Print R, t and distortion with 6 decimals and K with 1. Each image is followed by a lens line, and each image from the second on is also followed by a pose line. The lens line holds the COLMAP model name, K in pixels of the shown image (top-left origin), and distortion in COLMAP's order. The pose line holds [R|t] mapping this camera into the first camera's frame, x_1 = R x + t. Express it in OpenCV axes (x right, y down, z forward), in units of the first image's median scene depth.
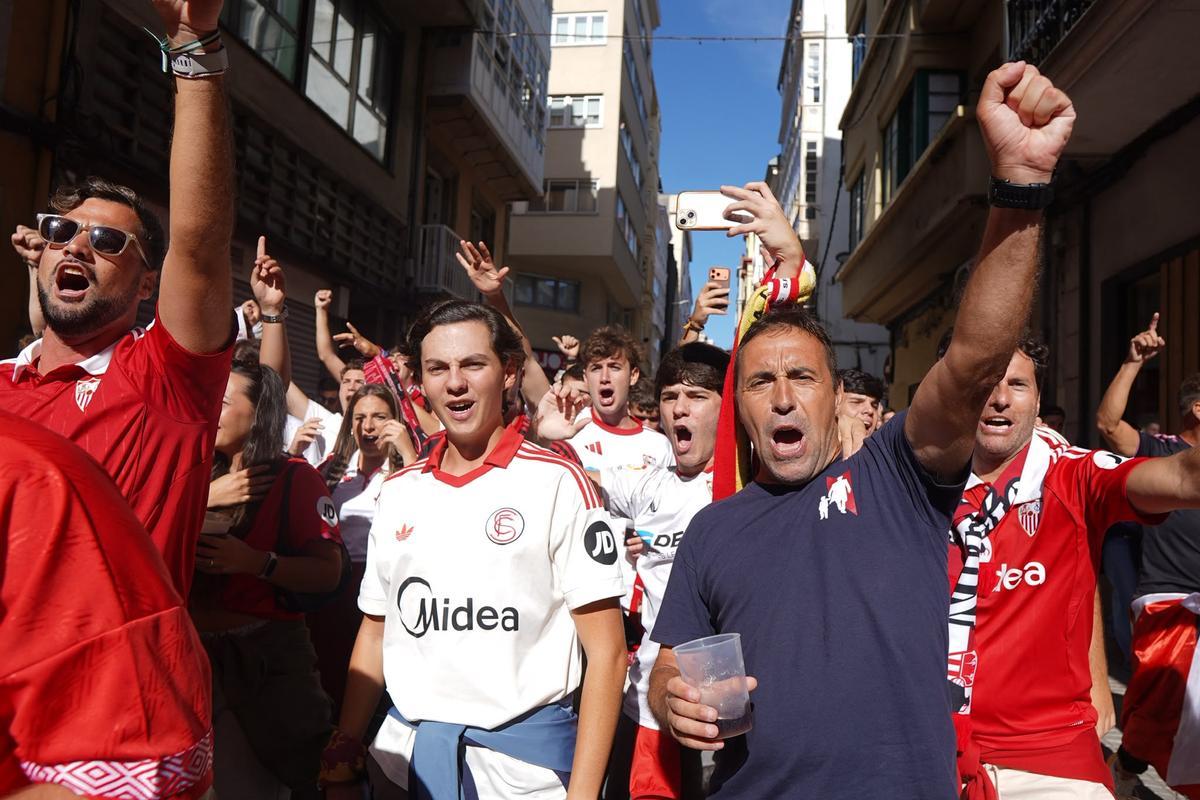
lens RADIAL K [[846.3, 0, 593.0], [0, 846.3, 398.8], [0, 0, 1]] dist [-0.107153, 0.073969]
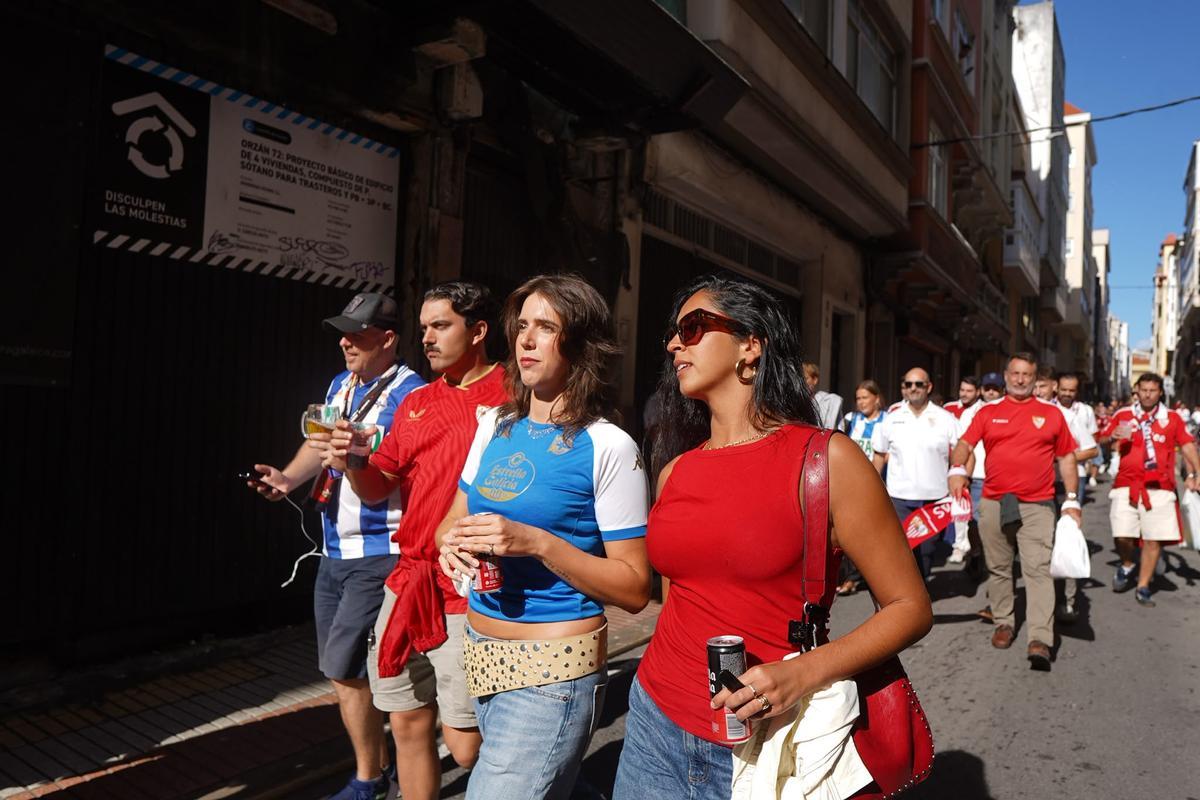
lens RADIAL K [[843.7, 0, 592.1], [0, 843.7, 402.1], [0, 0, 1]] dist [-0.106334, 0.071765]
pose [[0.906324, -0.015204, -0.422309, -0.268489], [0.025936, 0.999470, 0.019677, -0.072492], [0.421786, -0.028786, 0.906238, -1.585484]]
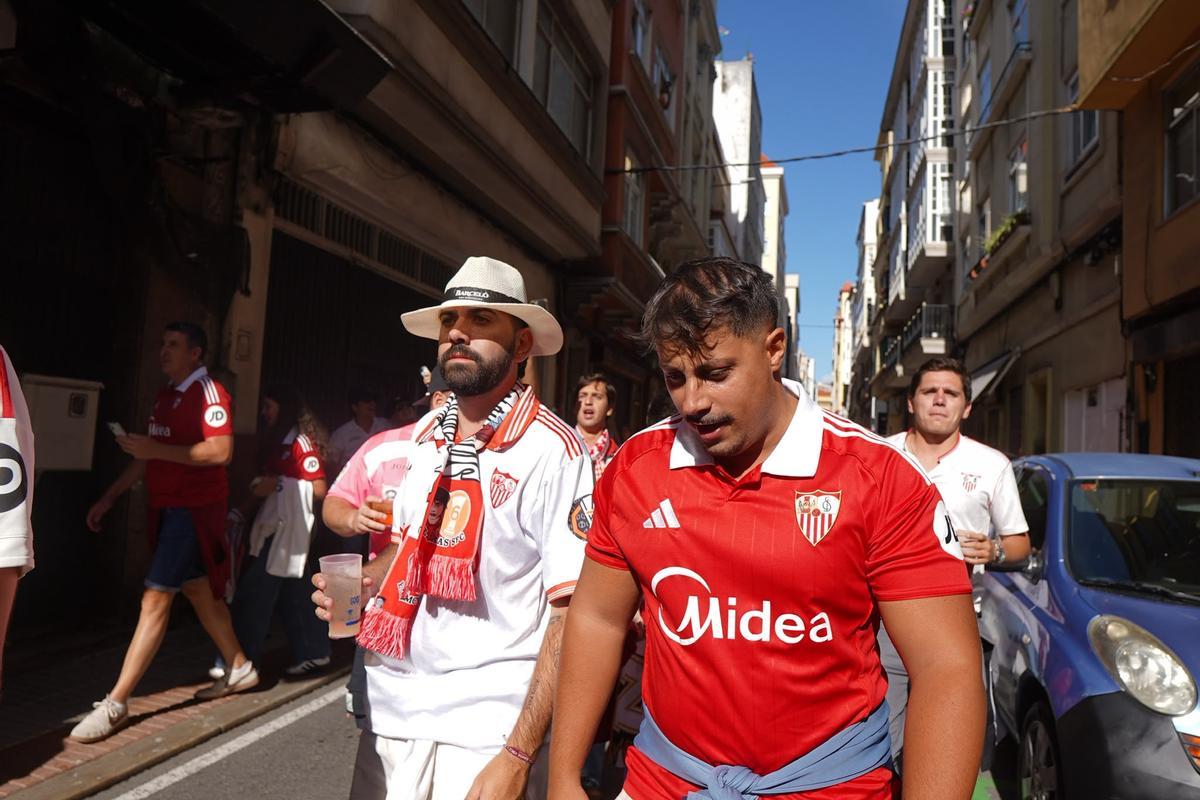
lens RADIAL K [[843.7, 0, 592.1], [0, 843.7, 402.1], [0, 0, 1]] dist [-0.106334, 0.071765]
pose [[0.993359, -0.004878, -0.114957, -0.247679], [0.004709, 0.999987, -0.001747, -0.073635], [0.114964, 0.001195, 0.993369, -1.530404]]
